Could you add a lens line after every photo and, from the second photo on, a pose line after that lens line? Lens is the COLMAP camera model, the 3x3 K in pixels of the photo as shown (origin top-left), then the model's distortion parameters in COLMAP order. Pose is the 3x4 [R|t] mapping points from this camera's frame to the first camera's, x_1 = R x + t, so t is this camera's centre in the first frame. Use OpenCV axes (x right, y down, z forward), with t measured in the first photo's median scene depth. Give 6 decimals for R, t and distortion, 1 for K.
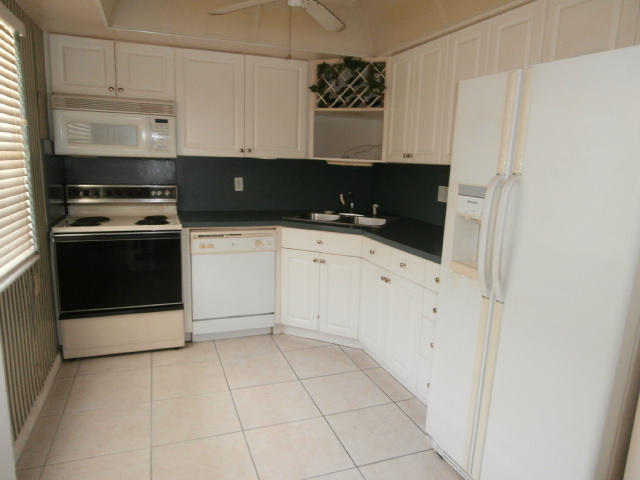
lens RADIAL K [[449.5, 0, 320.0], [0, 449.5, 240.0], [0, 0, 1]] dist [-0.009239, -0.001840]
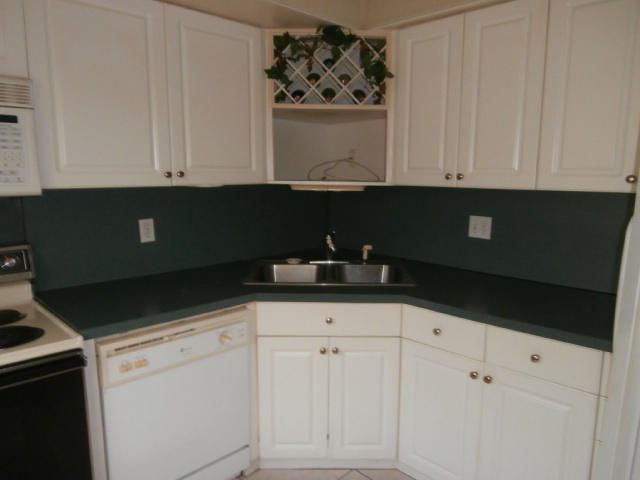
lens RADIAL K [[449.5, 0, 320.0], [0, 449.5, 240.0], [0, 0, 1]] dist [-0.009239, -0.001840]
pose [[0.911748, -0.089339, 0.400917, -0.232290], [0.097886, 0.995197, -0.000842, -0.098742], [-0.398916, 0.040012, 0.916114, 0.415084]]
